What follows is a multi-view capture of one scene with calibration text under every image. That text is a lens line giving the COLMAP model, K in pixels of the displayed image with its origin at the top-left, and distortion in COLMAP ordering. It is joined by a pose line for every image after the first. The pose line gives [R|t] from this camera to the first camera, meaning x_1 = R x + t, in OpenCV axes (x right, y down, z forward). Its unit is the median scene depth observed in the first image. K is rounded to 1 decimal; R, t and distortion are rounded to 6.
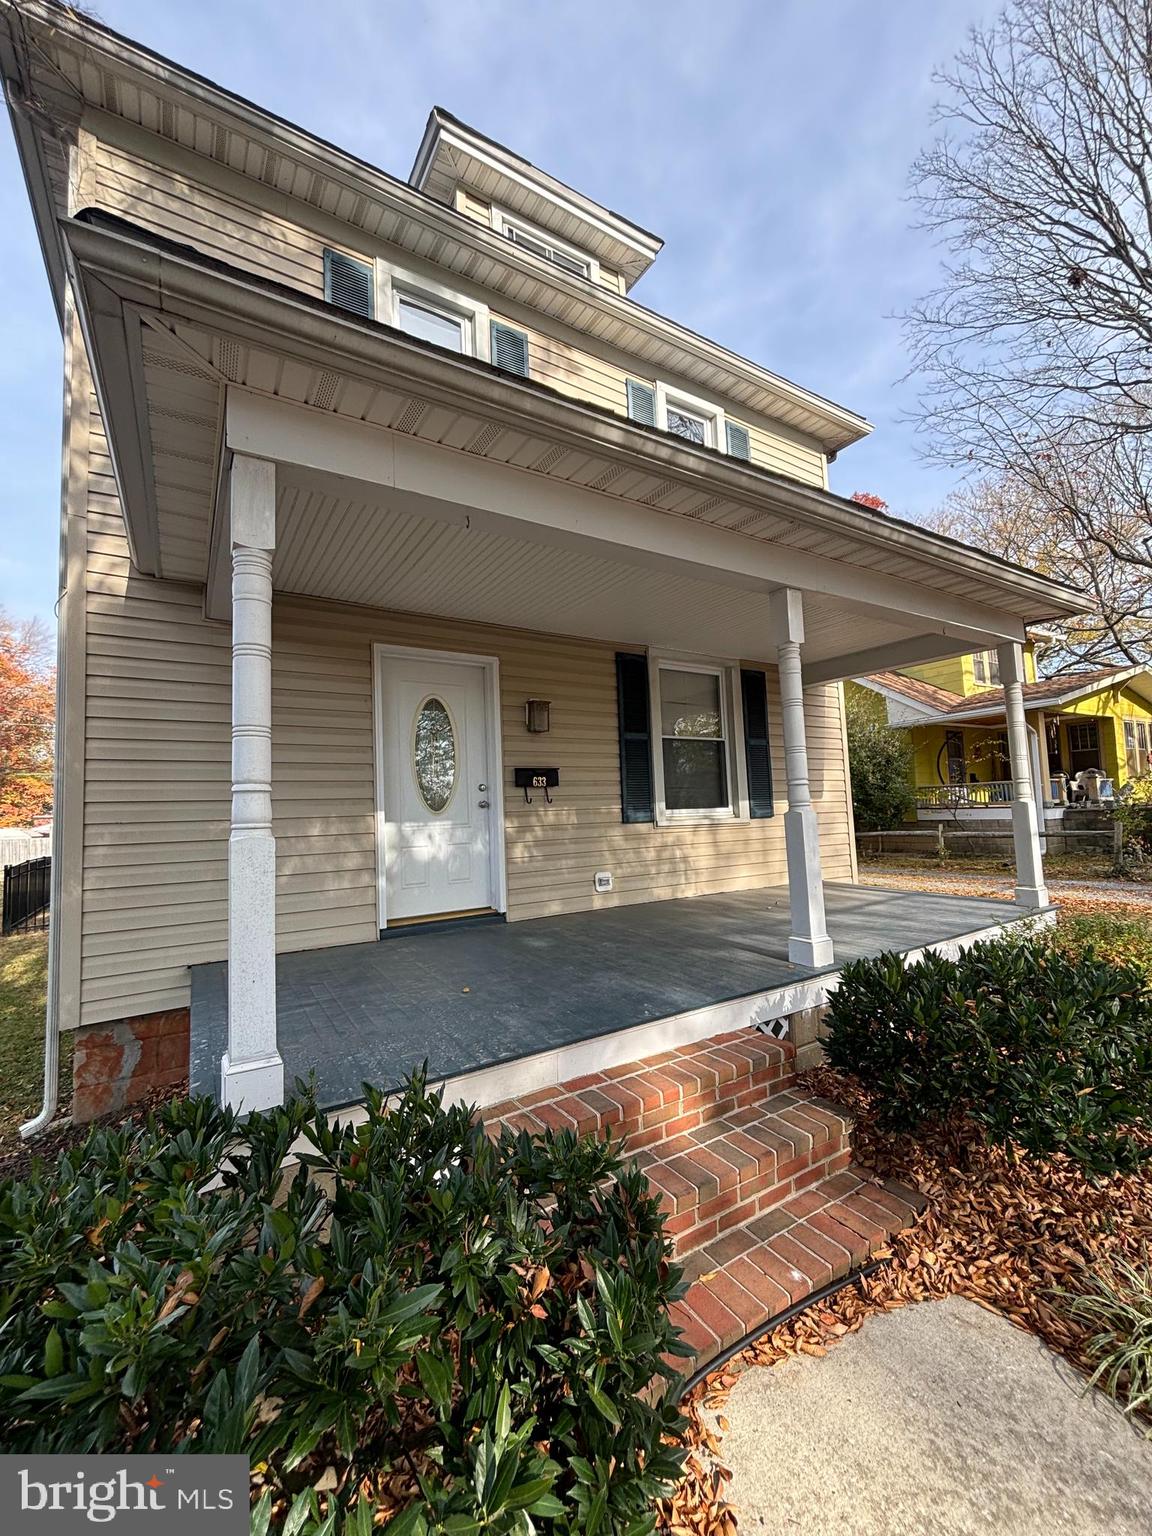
lens RADIAL K [[625.5, 0, 576.0], [0, 625.5, 768.0], [0, 0, 1]] dist [0.000052, -0.000355]
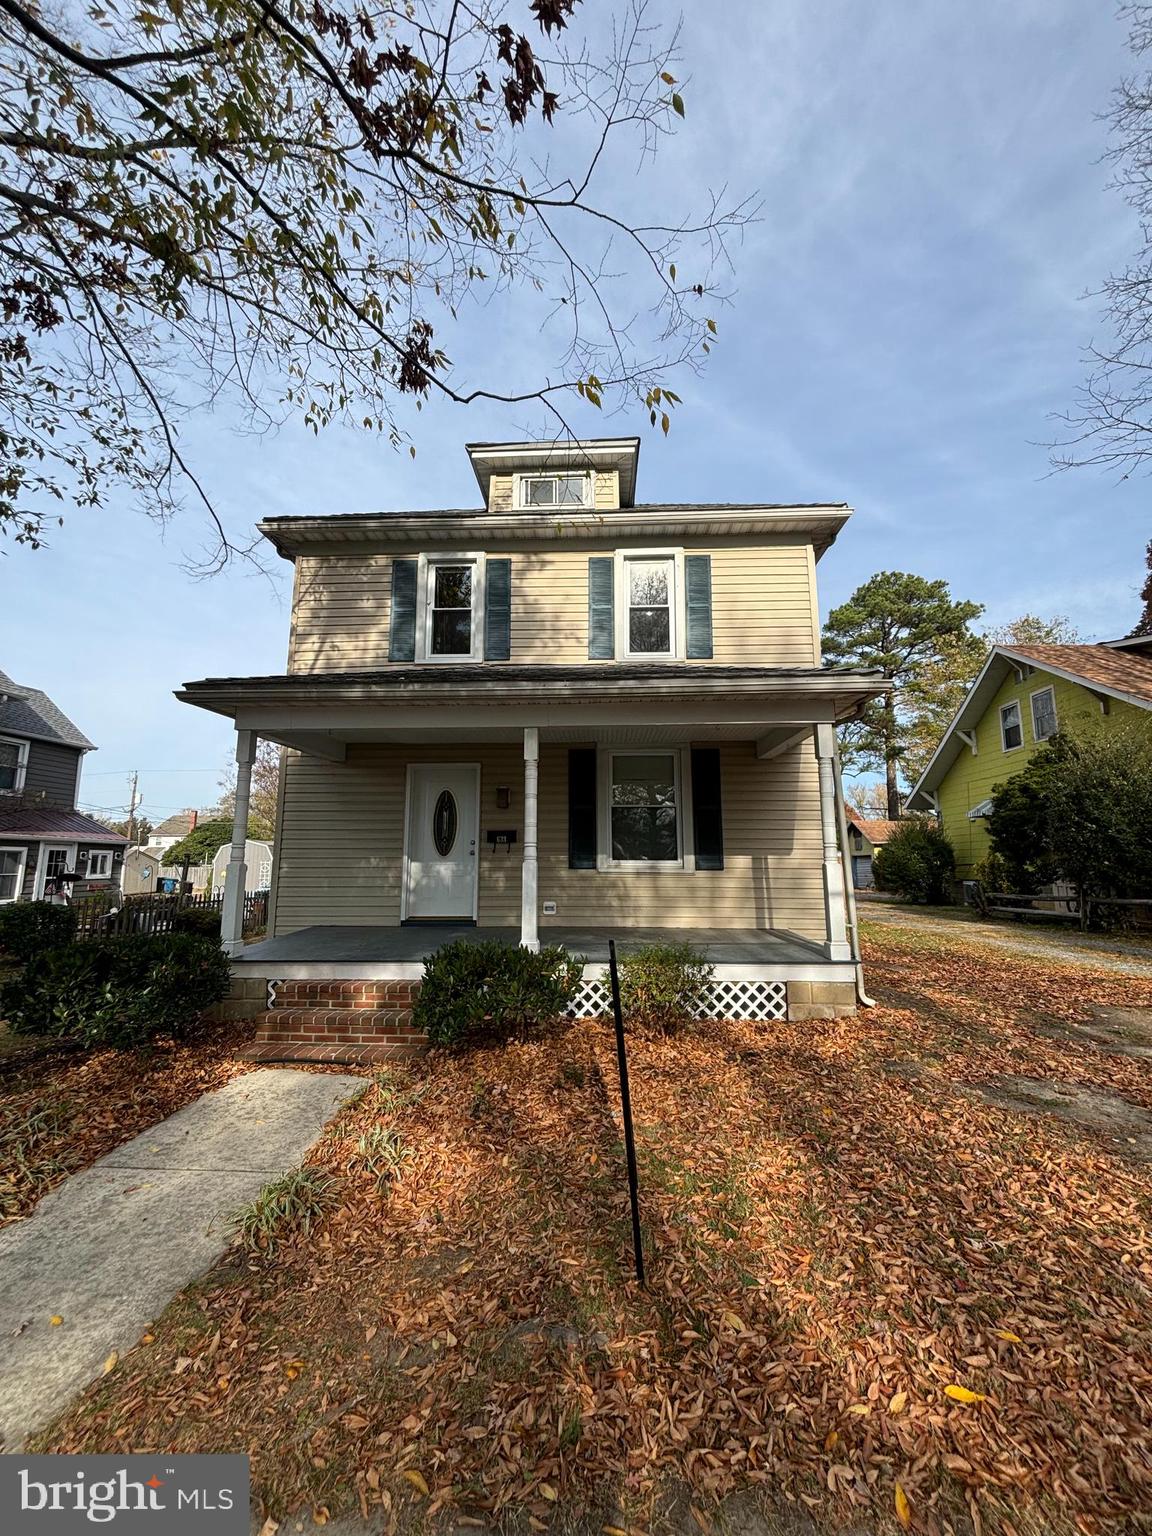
lens RADIAL K [[625.5, 0, 576.0], [0, 625.5, 768.0], [0, 0, 1]] dist [0.000052, -0.000355]
pose [[0.812063, -0.053199, -0.581140, 0.871875], [0.010561, 0.997013, -0.076512, -0.029600], [0.583474, 0.055995, 0.810199, -0.153776]]
